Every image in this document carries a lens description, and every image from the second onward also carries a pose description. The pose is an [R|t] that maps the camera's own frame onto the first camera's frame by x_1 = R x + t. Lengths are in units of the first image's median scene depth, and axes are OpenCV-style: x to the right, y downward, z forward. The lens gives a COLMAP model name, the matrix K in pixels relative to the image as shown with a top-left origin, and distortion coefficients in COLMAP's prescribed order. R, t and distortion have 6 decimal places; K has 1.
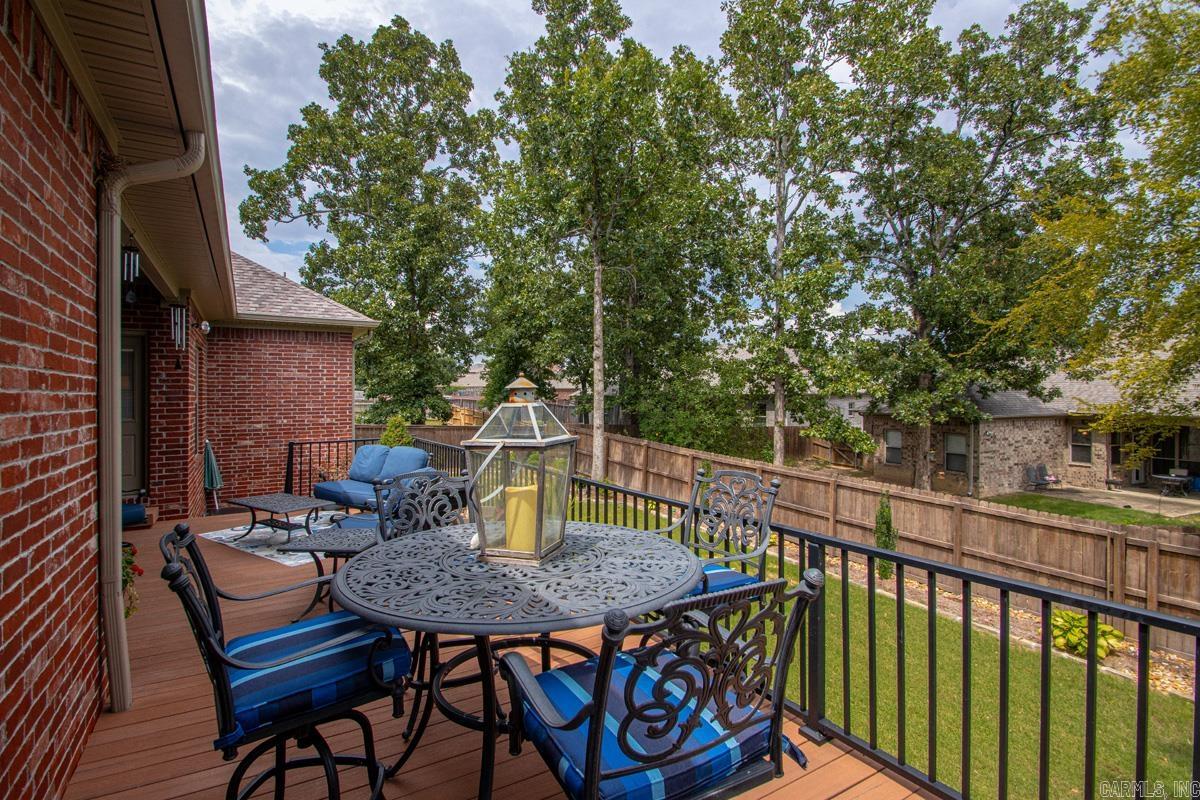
lens RADIAL K [[565.8, 0, 598.8], [0, 565.8, 382.0], [0, 0, 1]] dist [0.005638, -0.012983]
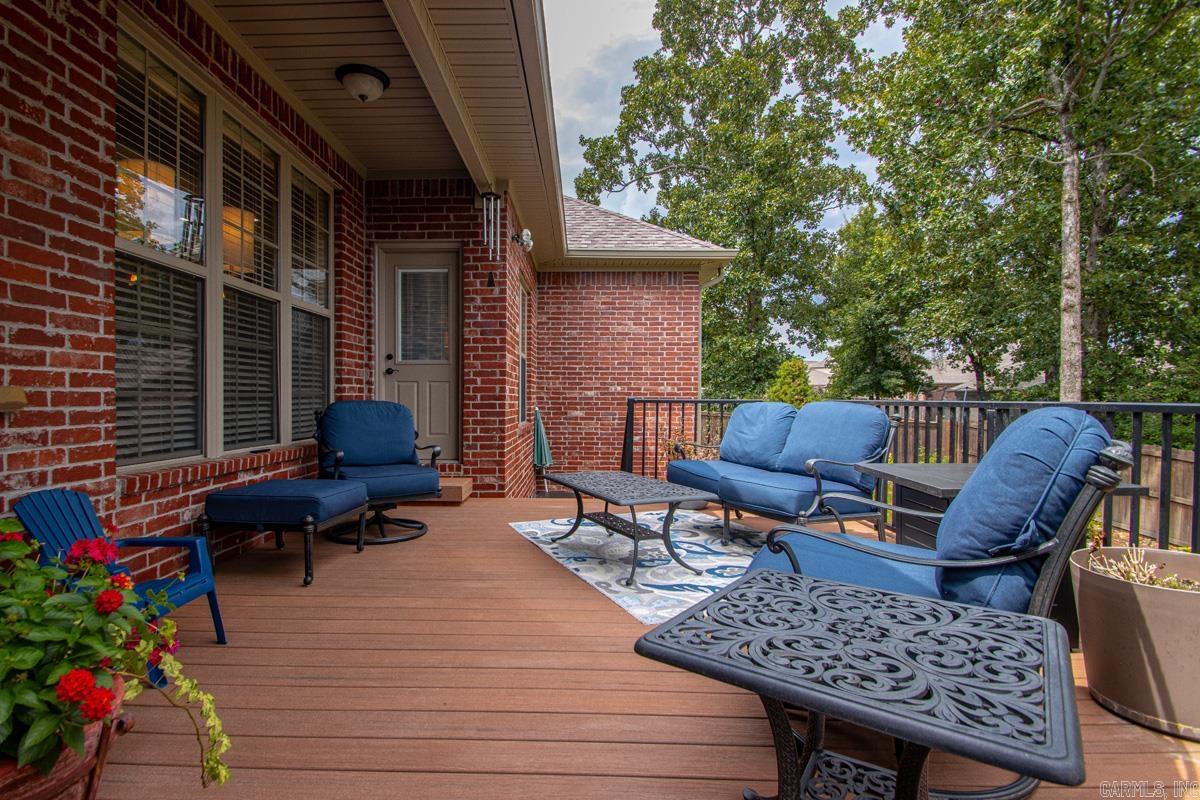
lens RADIAL K [[565.8, 0, 597.2], [0, 565.8, 402.0], [0, 0, 1]] dist [0.005638, -0.012983]
pose [[0.862212, 0.018796, -0.506198, -0.134364], [-0.009470, 0.999735, 0.020993, 0.053200], [0.506459, -0.013307, 0.862162, 0.226871]]
